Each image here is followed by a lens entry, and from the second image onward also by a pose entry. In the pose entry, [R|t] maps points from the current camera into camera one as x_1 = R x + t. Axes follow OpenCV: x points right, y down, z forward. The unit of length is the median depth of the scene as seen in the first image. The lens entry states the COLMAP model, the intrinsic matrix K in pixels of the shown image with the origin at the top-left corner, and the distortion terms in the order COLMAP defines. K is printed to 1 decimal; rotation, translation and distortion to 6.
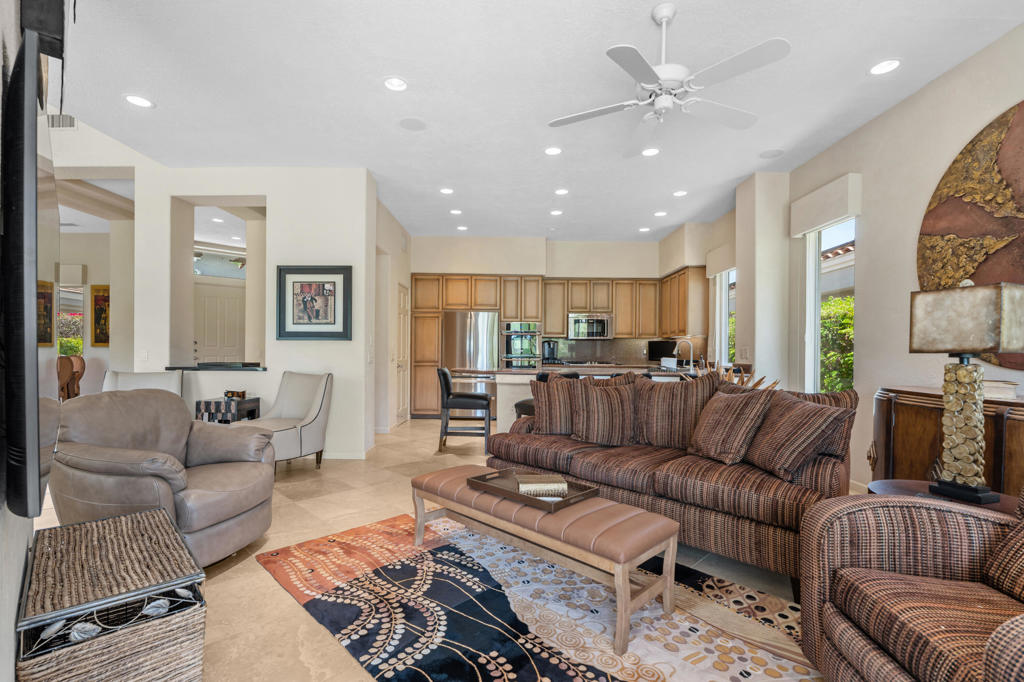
lens RADIAL K [[459.6, 0, 508.7], [0, 459.6, 349.5], [0, 0, 1]] dist [-0.013756, 0.000603]
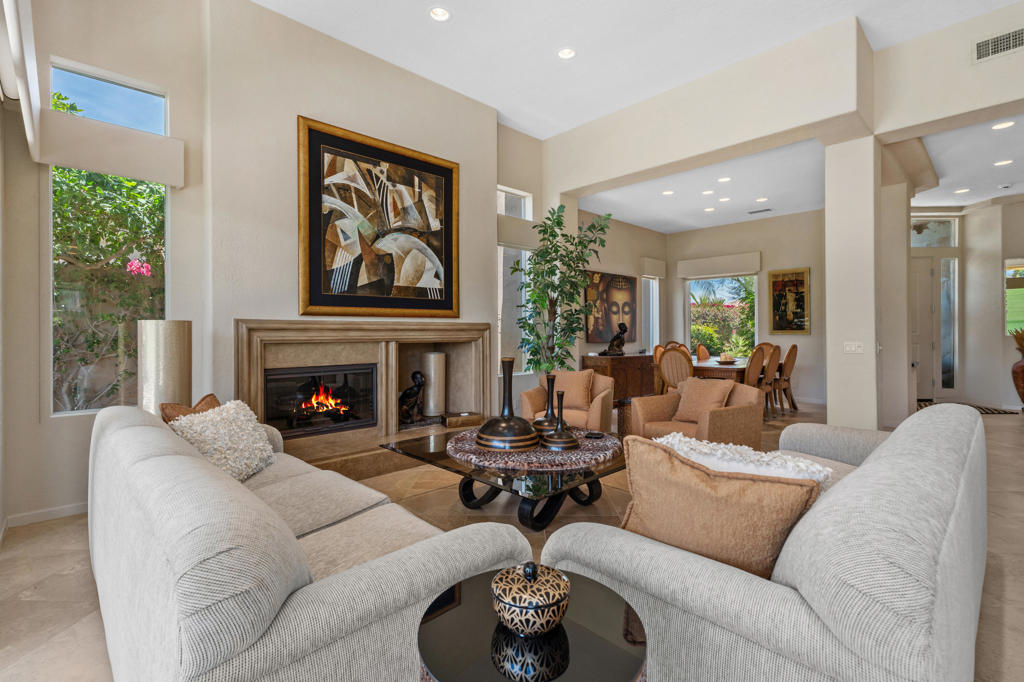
lens RADIAL K [[459.6, 0, 515.5], [0, 459.6, 333.8], [0, 0, 1]] dist [-0.013756, 0.000603]
pose [[0.698042, -0.011105, -0.715971, -1.208168], [0.012114, 0.999920, -0.003698, -0.019506], [0.715955, -0.006092, 0.698120, -0.147414]]
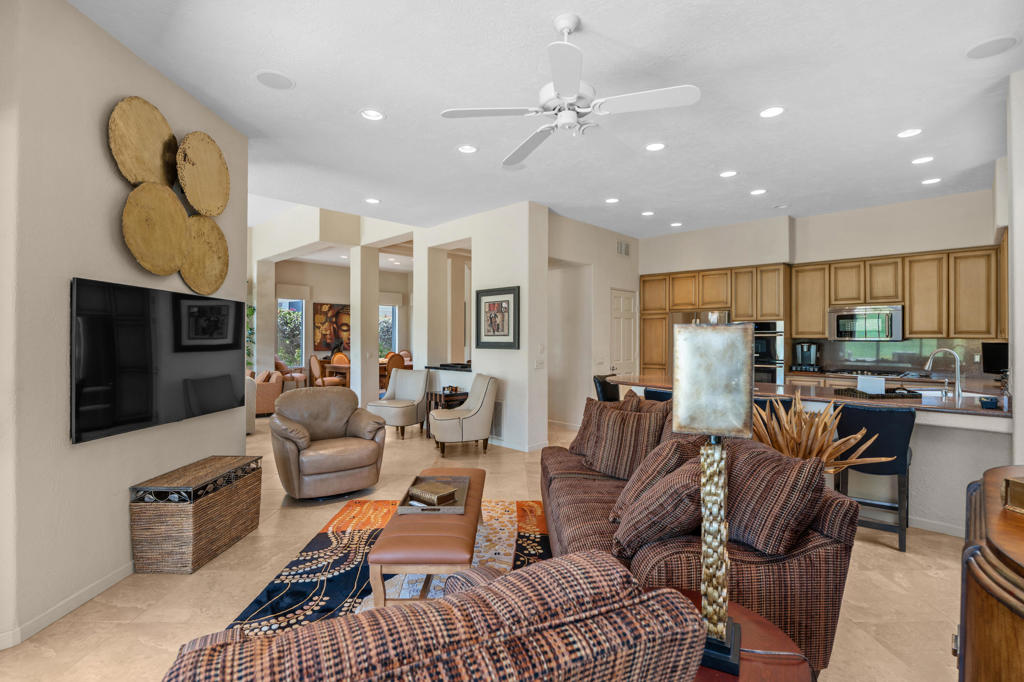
lens RADIAL K [[459.6, 0, 504.1], [0, 459.6, 336.5], [0, 0, 1]] dist [-0.013756, 0.000603]
pose [[0.727185, -0.010205, -0.686366, 0.439520], [0.004812, 0.999941, -0.009768, -0.041097], [0.686425, 0.003800, 0.727191, 0.114381]]
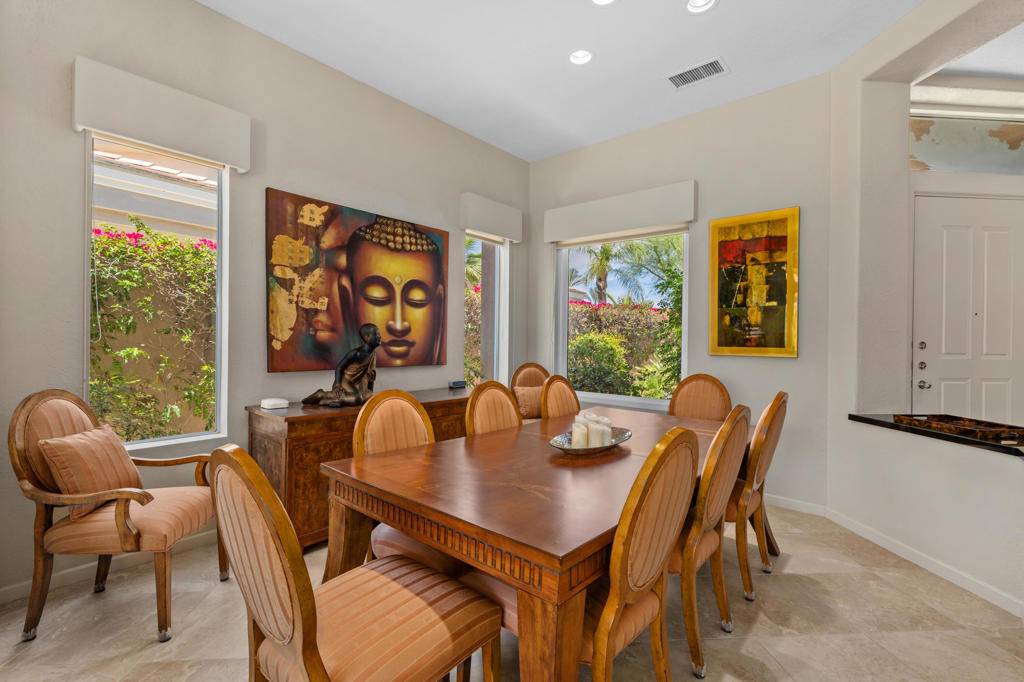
lens RADIAL K [[459.6, 0, 509.5], [0, 459.6, 337.9], [0, 0, 1]] dist [-0.013756, 0.000603]
pose [[0.770914, -0.000792, -0.636938, -1.580519], [-0.003947, 0.999974, -0.006020, -0.038974], [0.636926, 0.007155, 0.770891, 1.043429]]
